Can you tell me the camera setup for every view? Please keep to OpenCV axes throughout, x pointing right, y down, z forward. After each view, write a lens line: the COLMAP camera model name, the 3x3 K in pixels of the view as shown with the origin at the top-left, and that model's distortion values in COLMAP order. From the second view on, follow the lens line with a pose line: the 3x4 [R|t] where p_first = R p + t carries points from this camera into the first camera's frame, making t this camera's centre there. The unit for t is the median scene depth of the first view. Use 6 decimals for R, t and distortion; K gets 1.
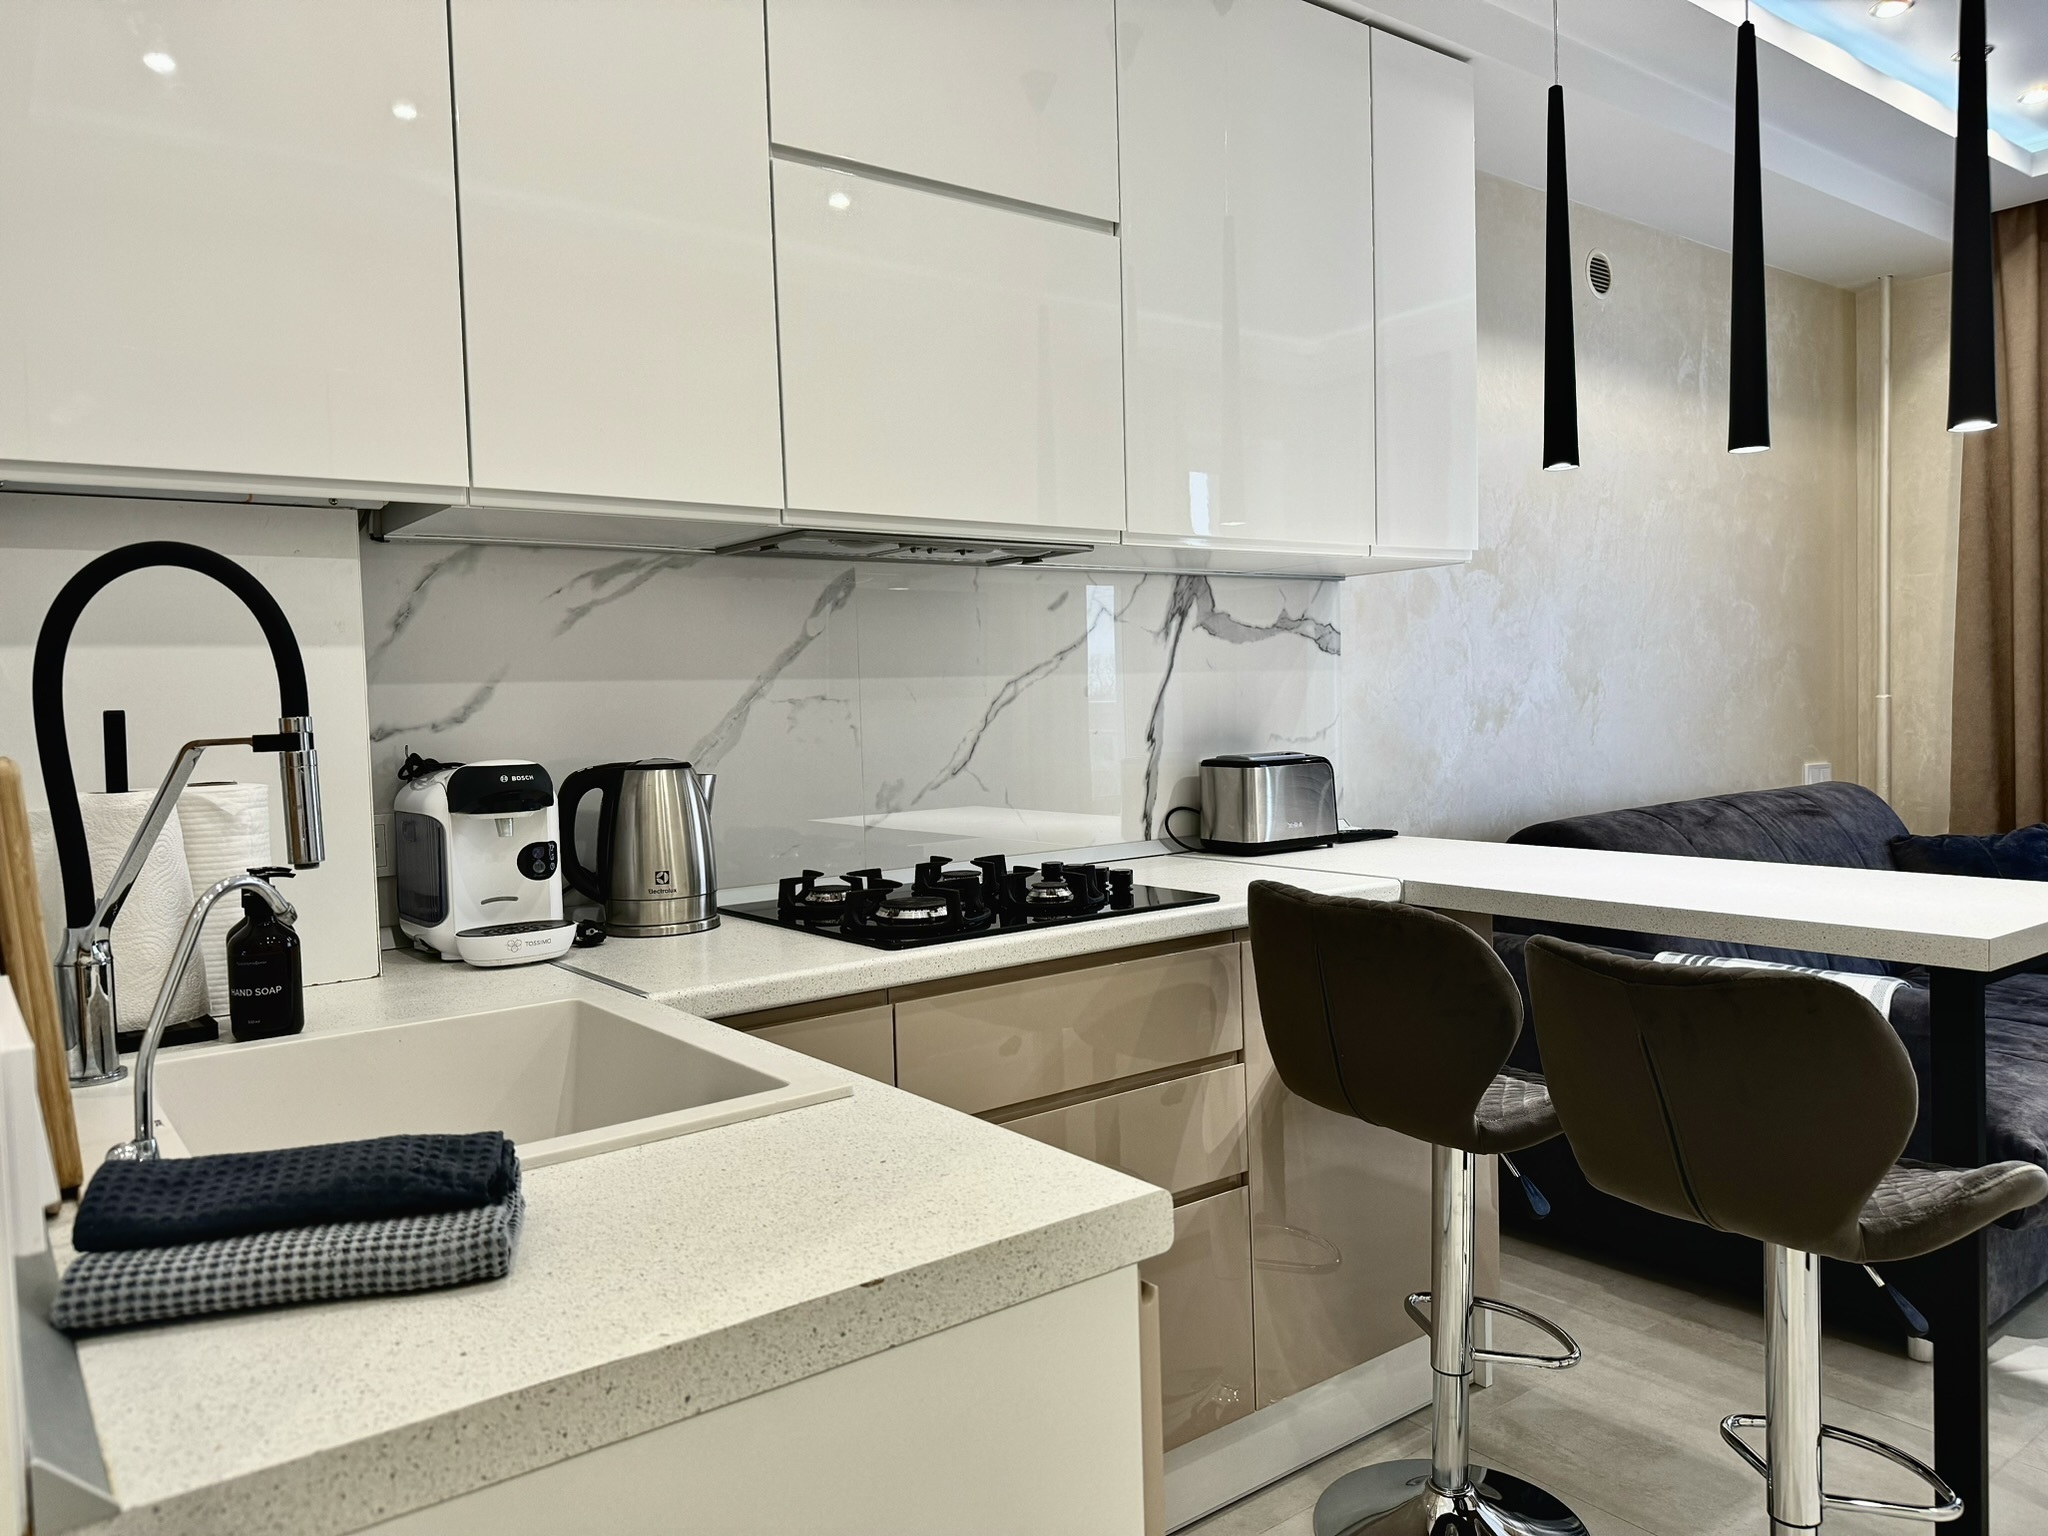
lens RADIAL K [[1441.1, 0, 1021.6], [0, 1441.1, 769.5], [0, 0, 1]] dist [0.068164, -0.083266]
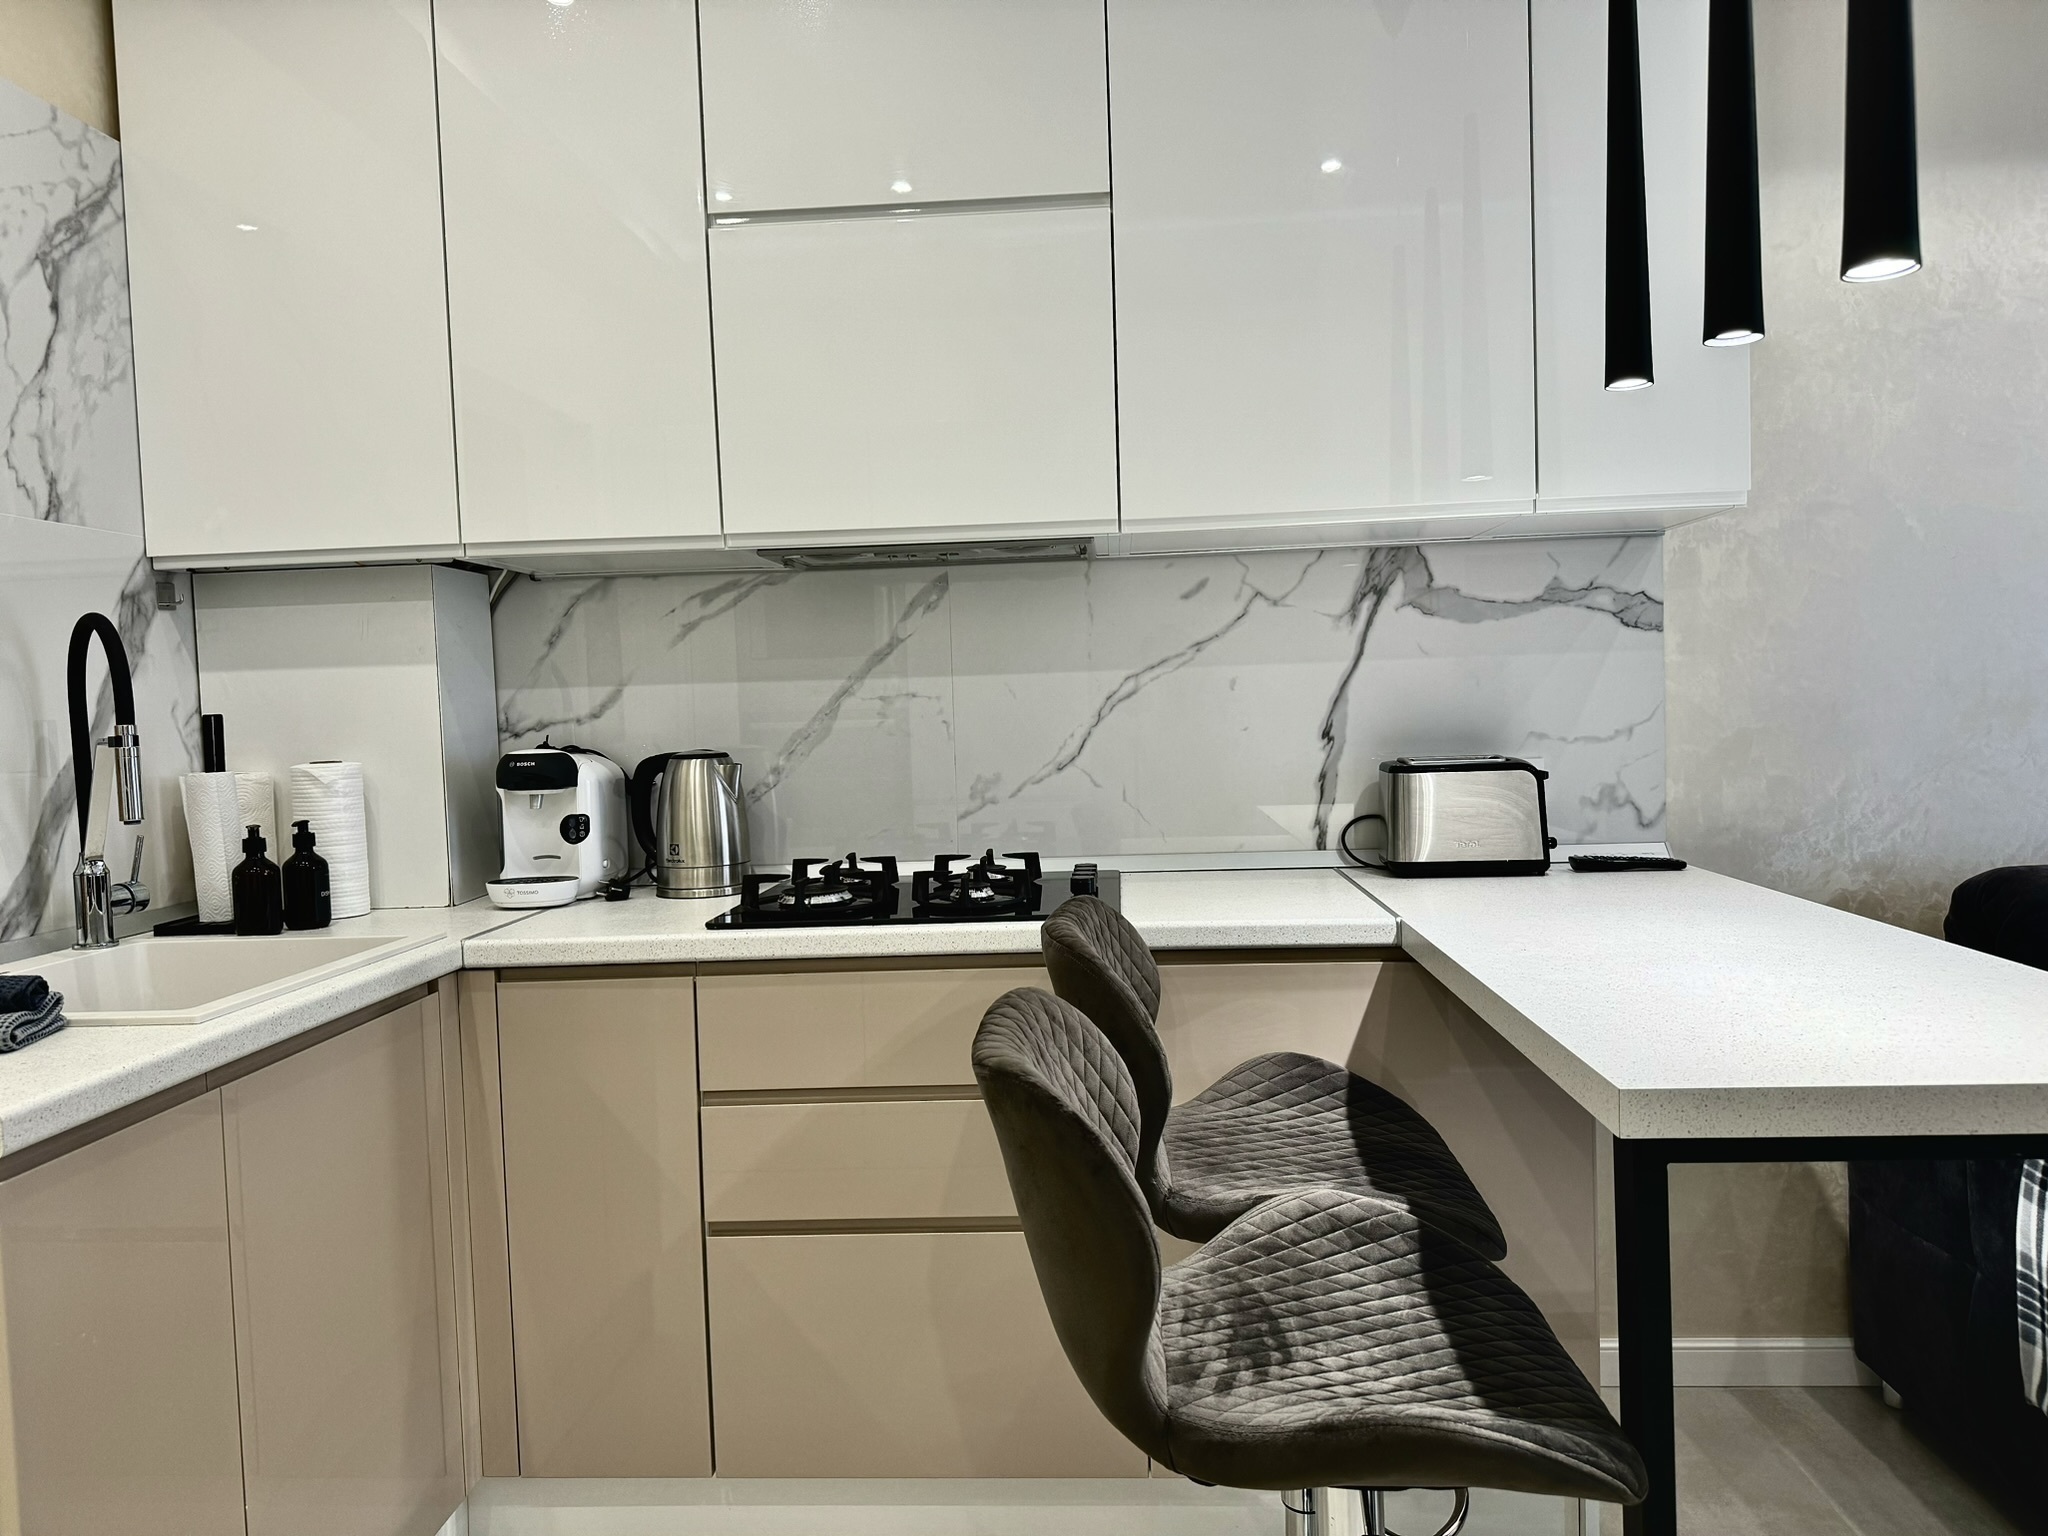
lens RADIAL K [[1441.1, 0, 1013.8], [0, 1441.1, 773.0], [0, 0, 1]] dist [0.068164, -0.083266]
pose [[0.752797, 0.037531, -0.657182, 0.558242], [-0.020210, 0.999220, 0.033913, -0.026188], [0.657942, -0.012248, 0.752969, 0.211443]]
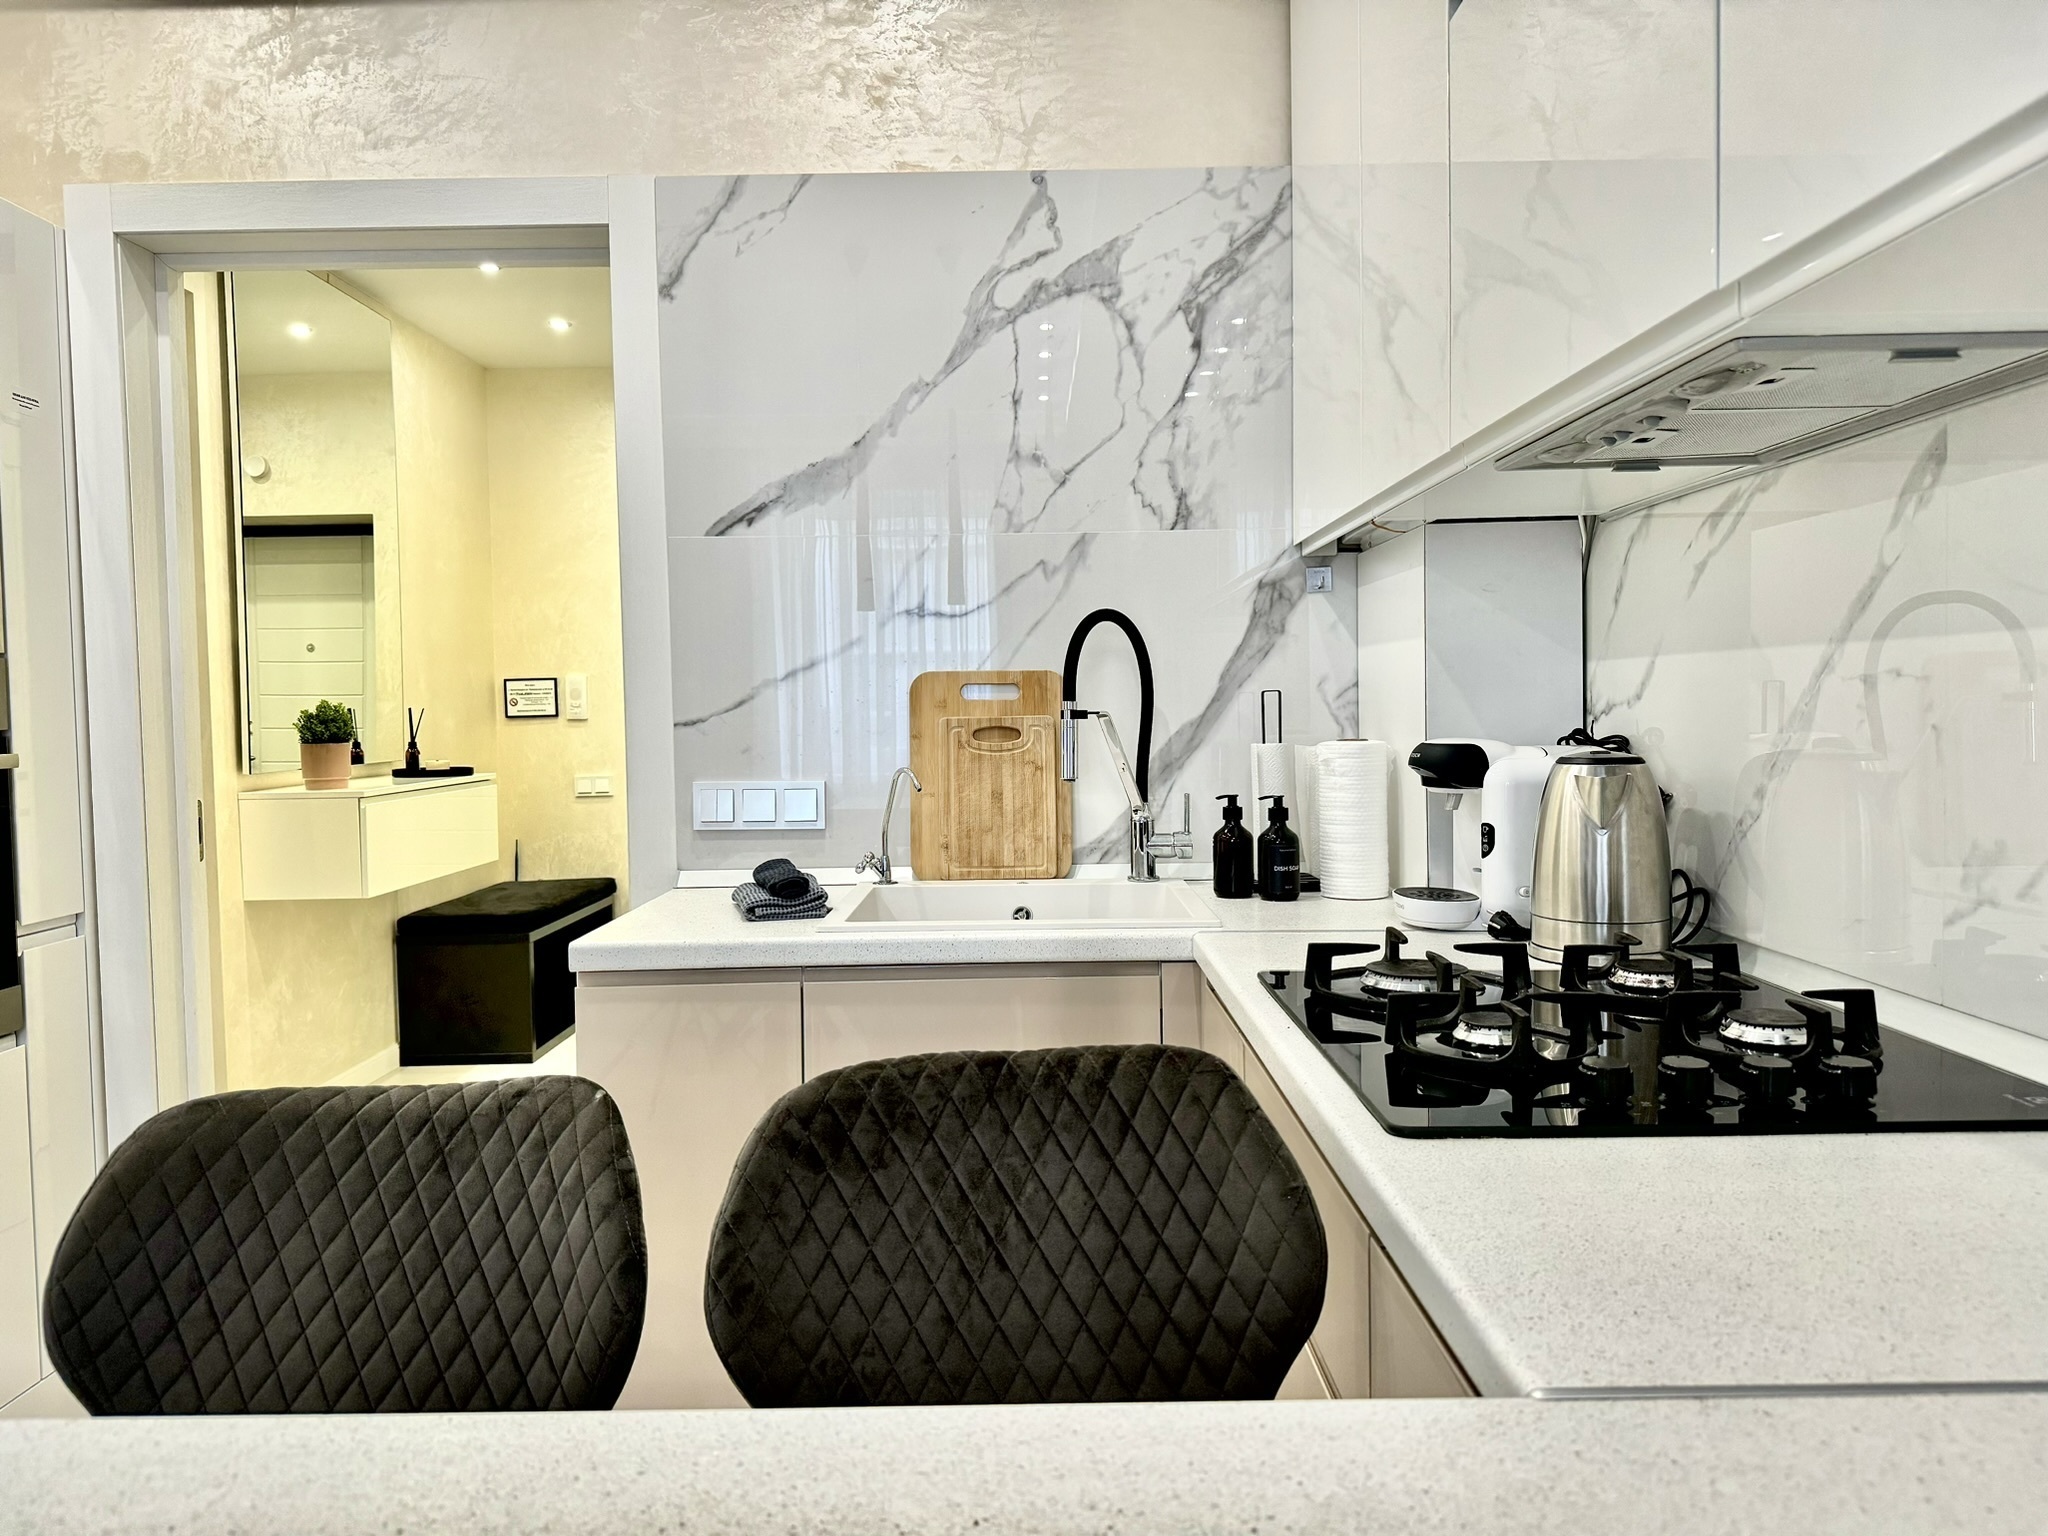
lens RADIAL K [[1441.1, 0, 1018.4], [0, 1441.1, 775.8], [0, 0, 1]] dist [0.068164, -0.083266]
pose [[-0.605176, 0.077003, -0.792359, 0.467311], [-0.004135, 0.994994, 0.099853, -0.058257], [0.796081, 0.063705, -0.601828, 0.951850]]
